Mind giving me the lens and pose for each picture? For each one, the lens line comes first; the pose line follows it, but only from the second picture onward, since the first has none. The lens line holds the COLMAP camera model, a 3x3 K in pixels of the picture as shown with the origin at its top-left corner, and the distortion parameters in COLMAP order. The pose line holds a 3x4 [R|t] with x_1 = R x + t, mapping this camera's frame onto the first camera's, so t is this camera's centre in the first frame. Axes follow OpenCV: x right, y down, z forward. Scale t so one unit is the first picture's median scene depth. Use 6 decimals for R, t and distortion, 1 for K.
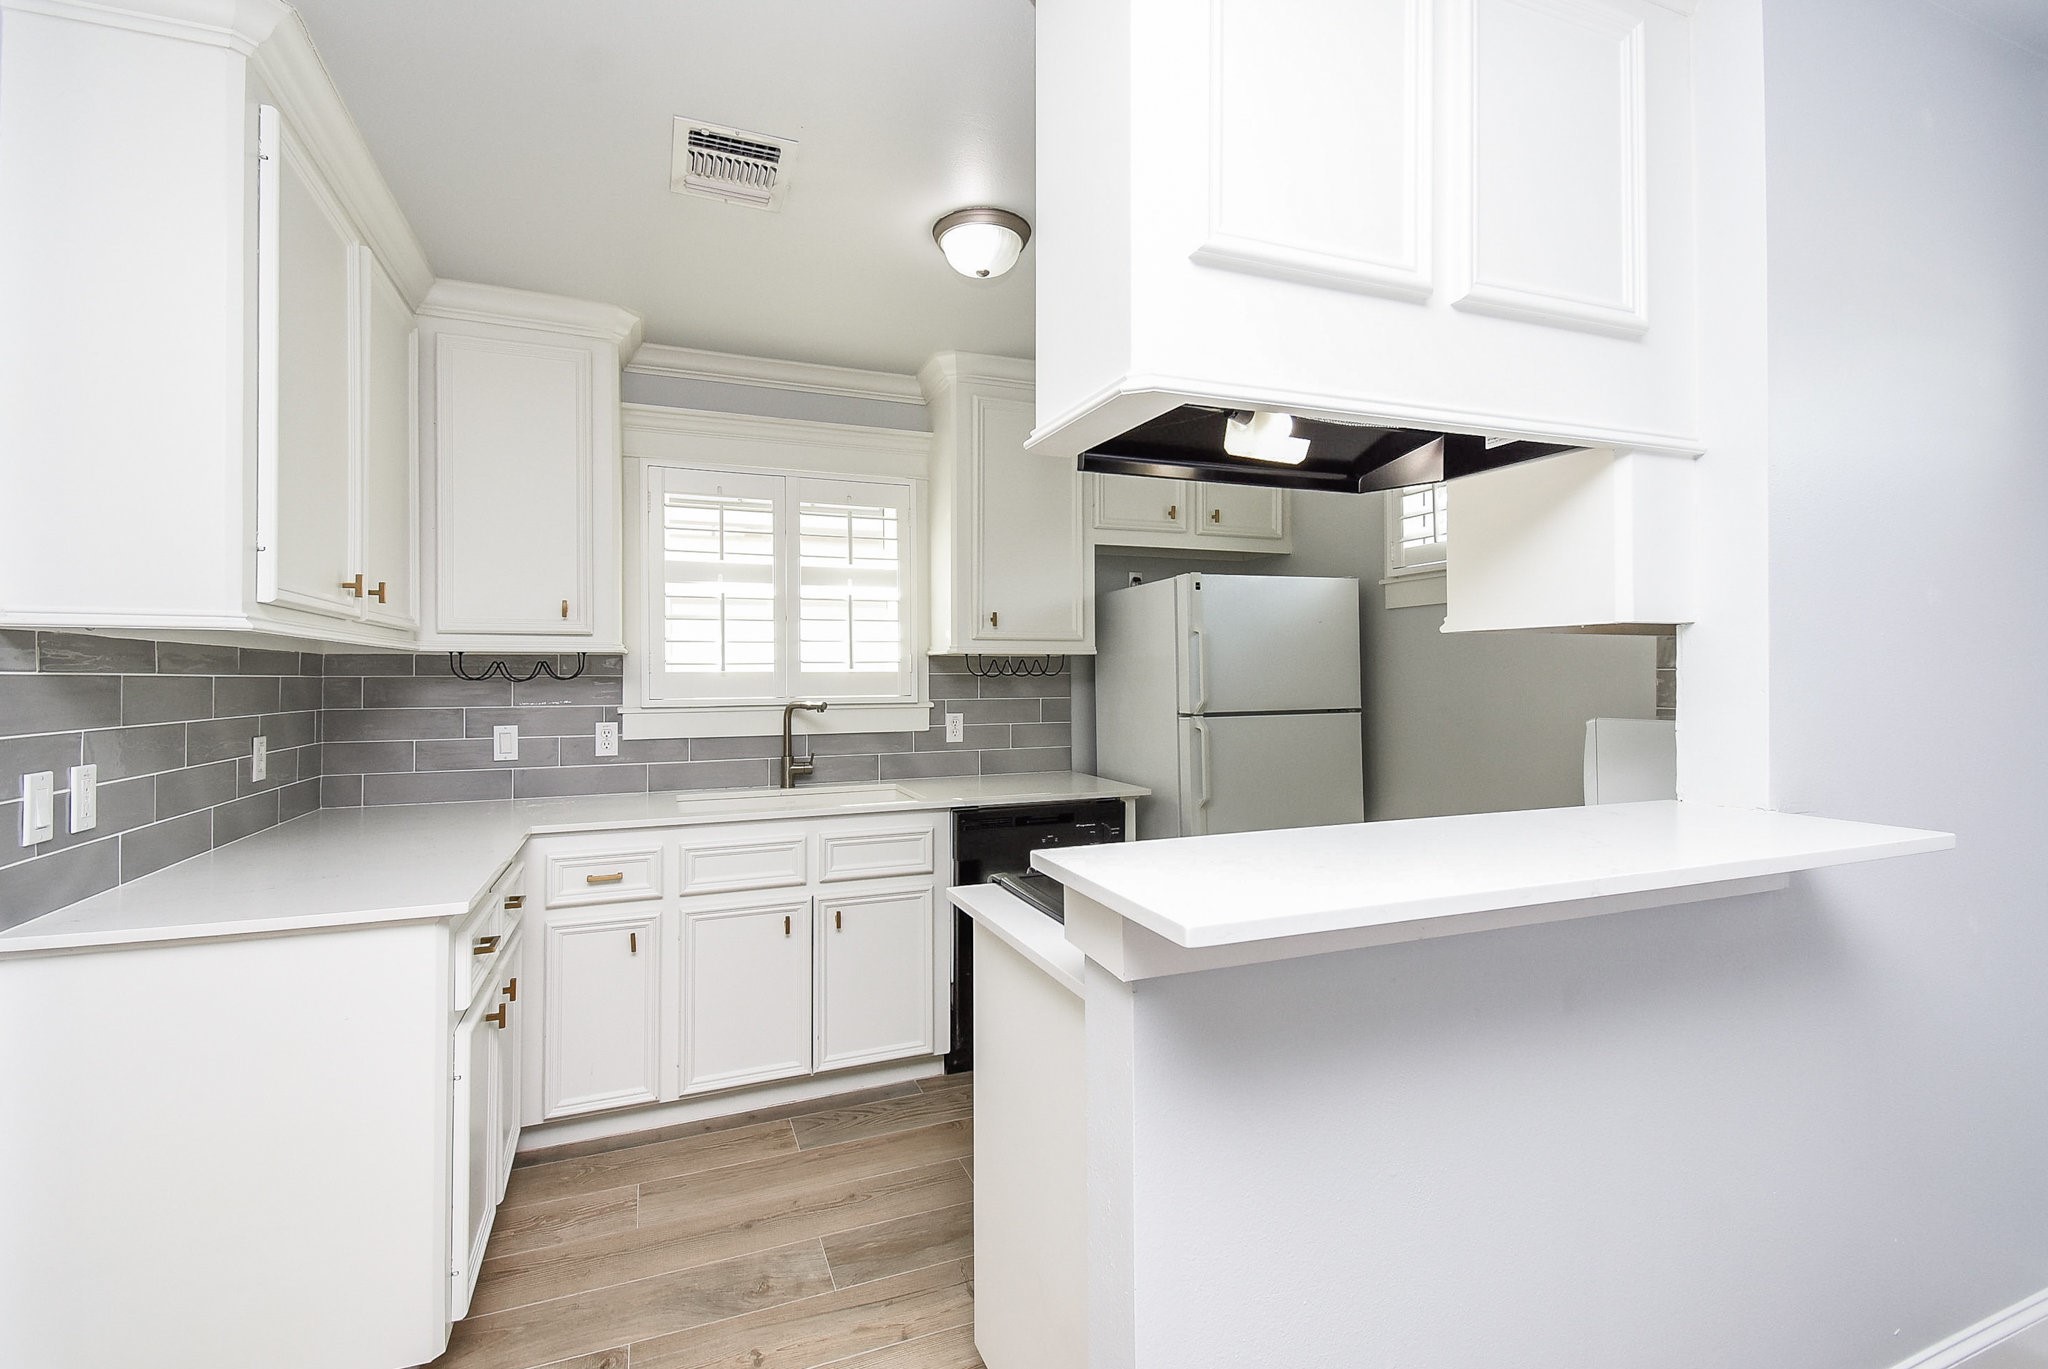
lens RADIAL K [[917.2, 0, 1026.9], [0, 917.2, 662.7], [0, 0, 1]] dist [0.011231, -0.012685]
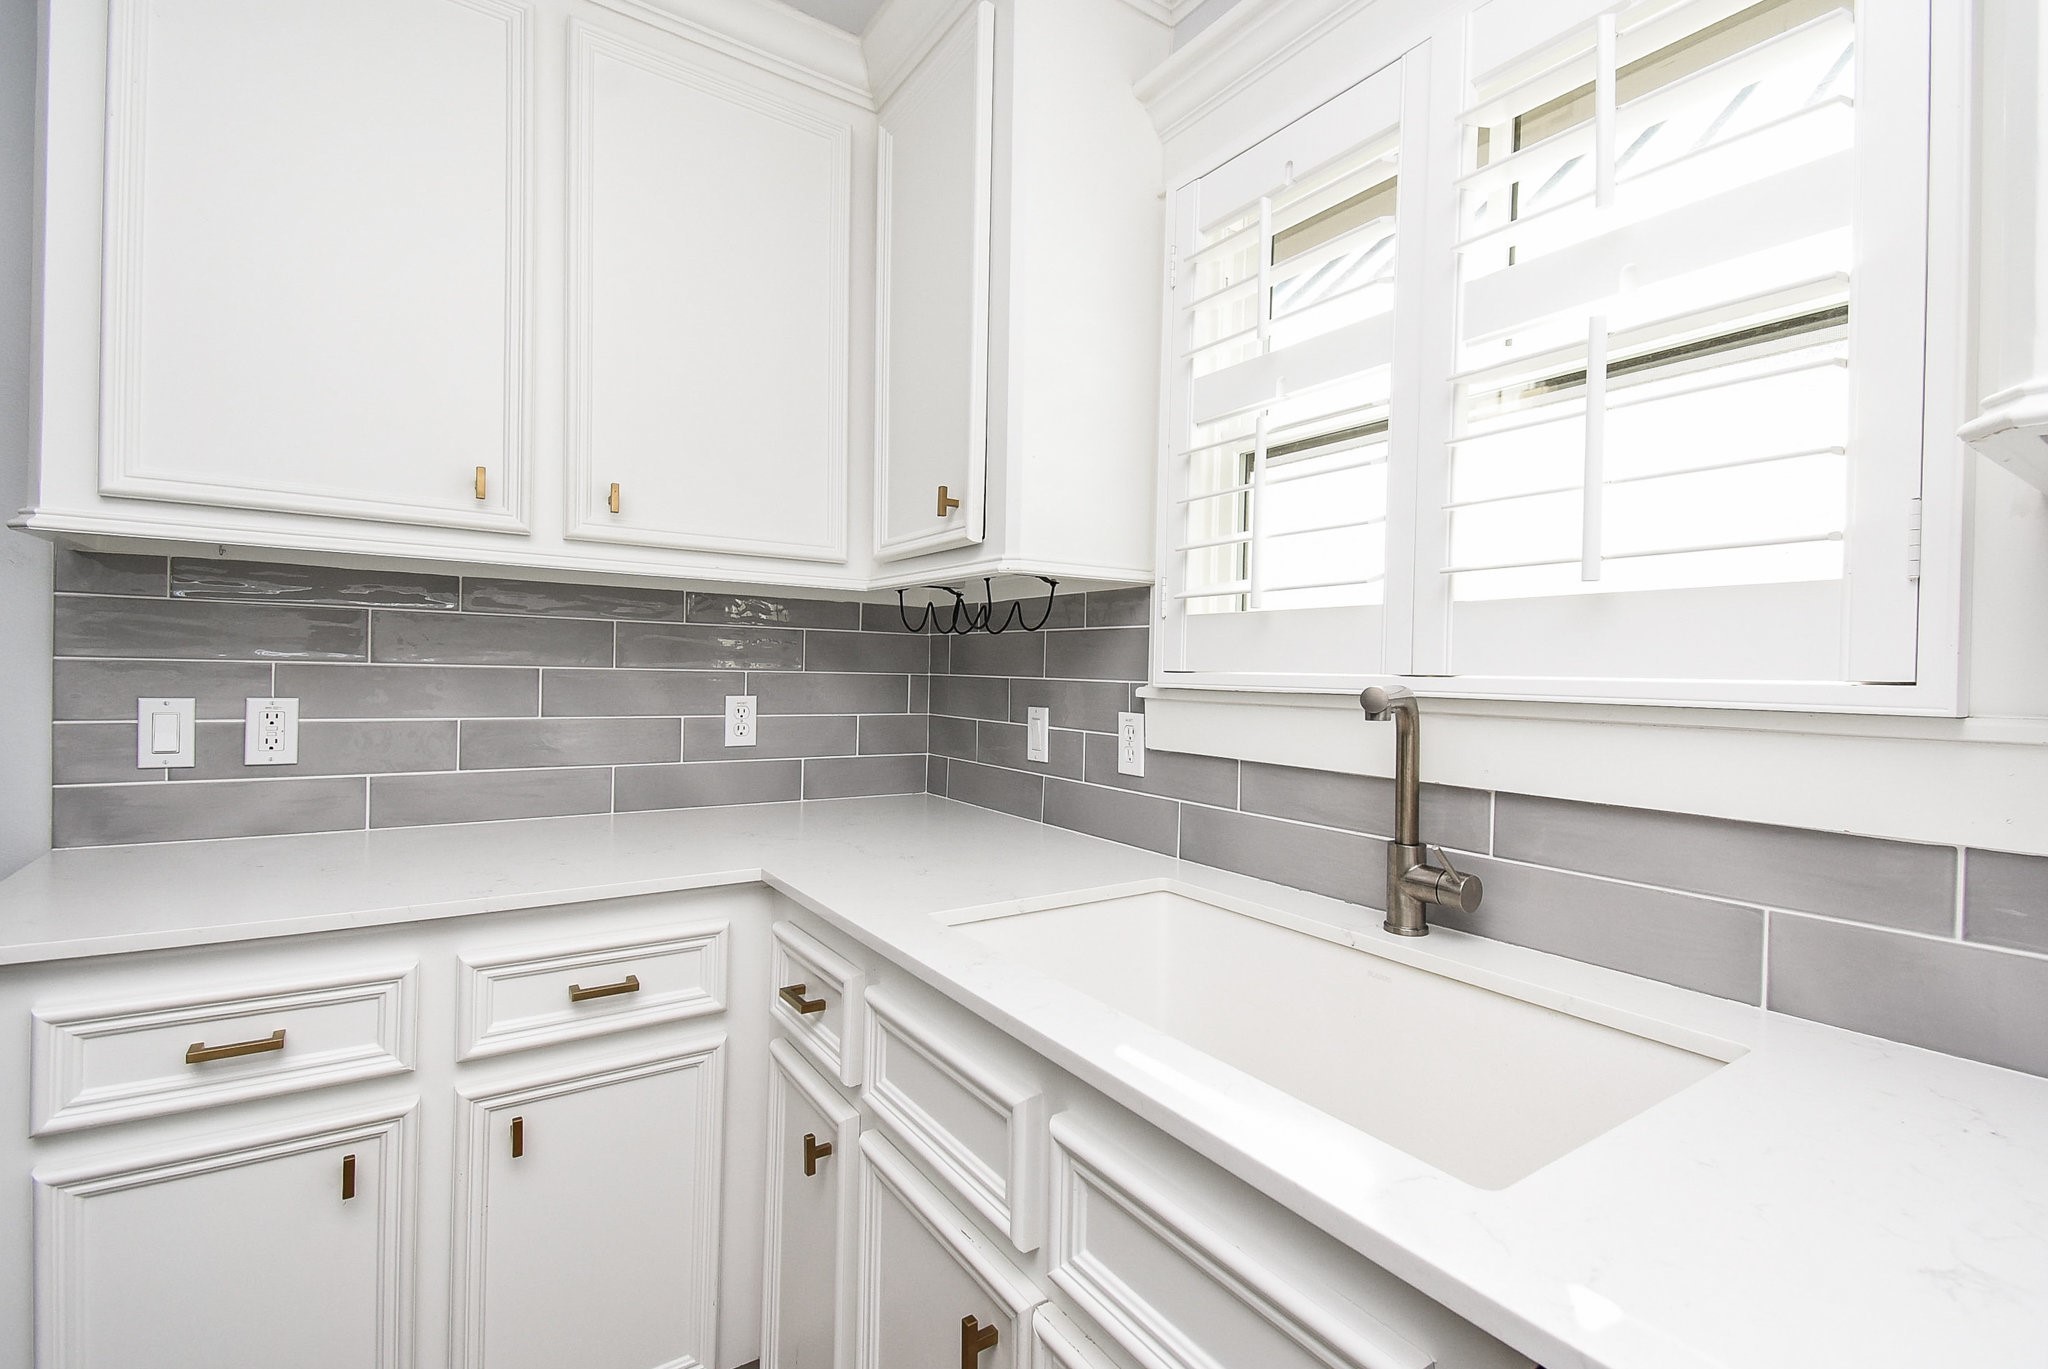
lens RADIAL K [[917.2, 0, 998.2], [0, 917.2, 686.3], [0, 0, 1]] dist [0.011231, -0.012685]
pose [[0.191643, 0.027533, -0.981078, 0.054810], [-0.004777, 0.999621, 0.027120, 0.034199], [0.981453, -0.000511, 0.191702, 0.798312]]
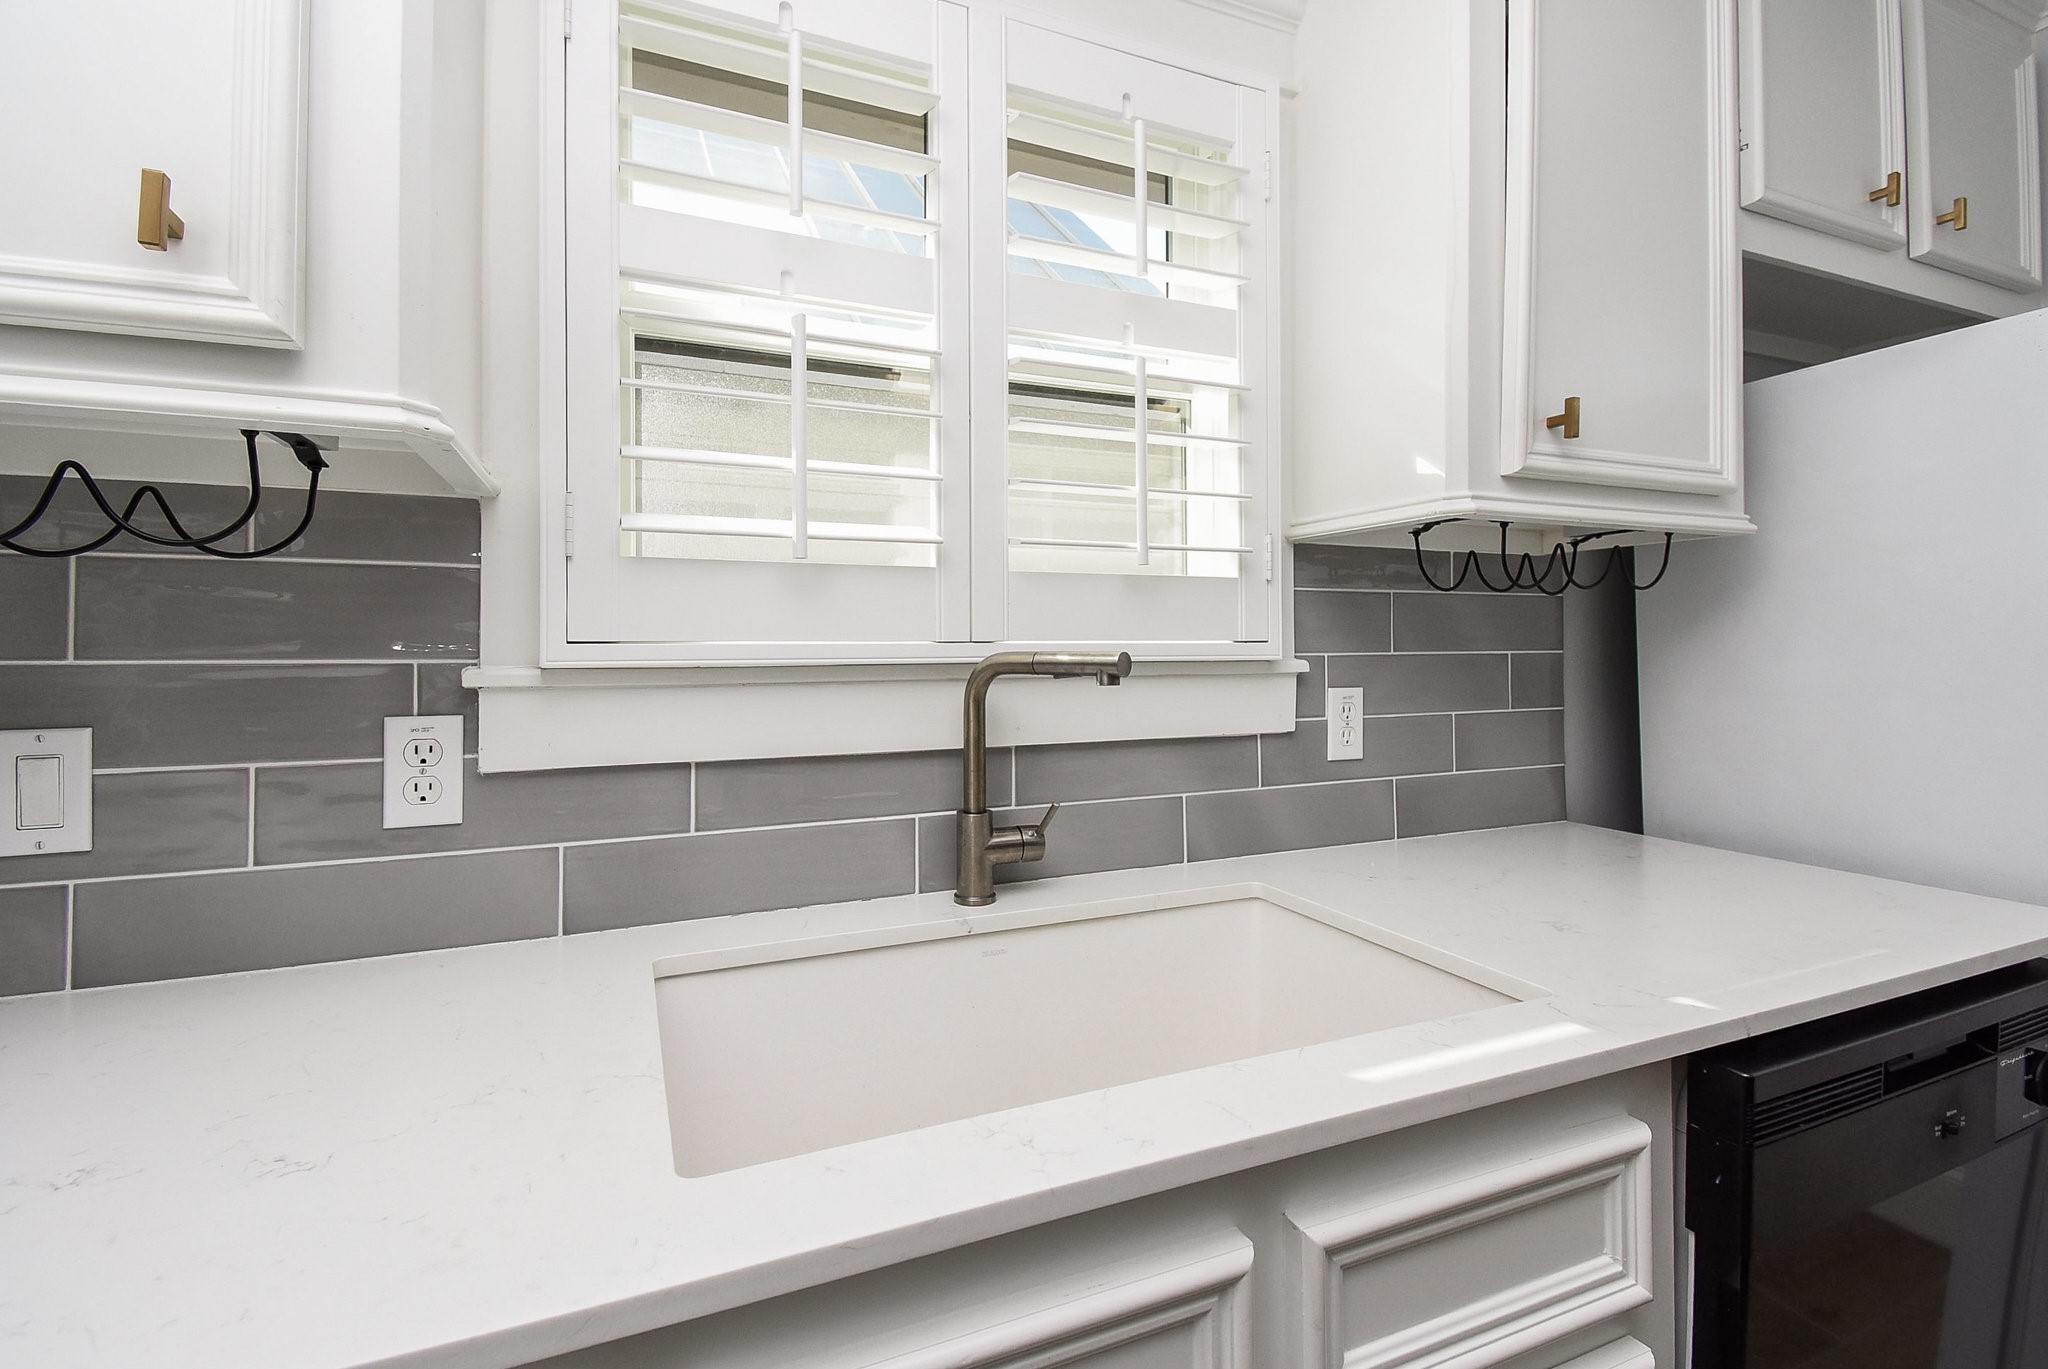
lens RADIAL K [[917.2, 0, 1011.9], [0, 917.2, 637.3], [0, 0, 1]] dist [0.011231, -0.012685]
pose [[0.999624, 0.004542, 0.027035, -0.262538], [-0.004711, 0.999970, 0.006177, 0.034816], [-0.027006, -0.006302, 0.999615, 0.669523]]
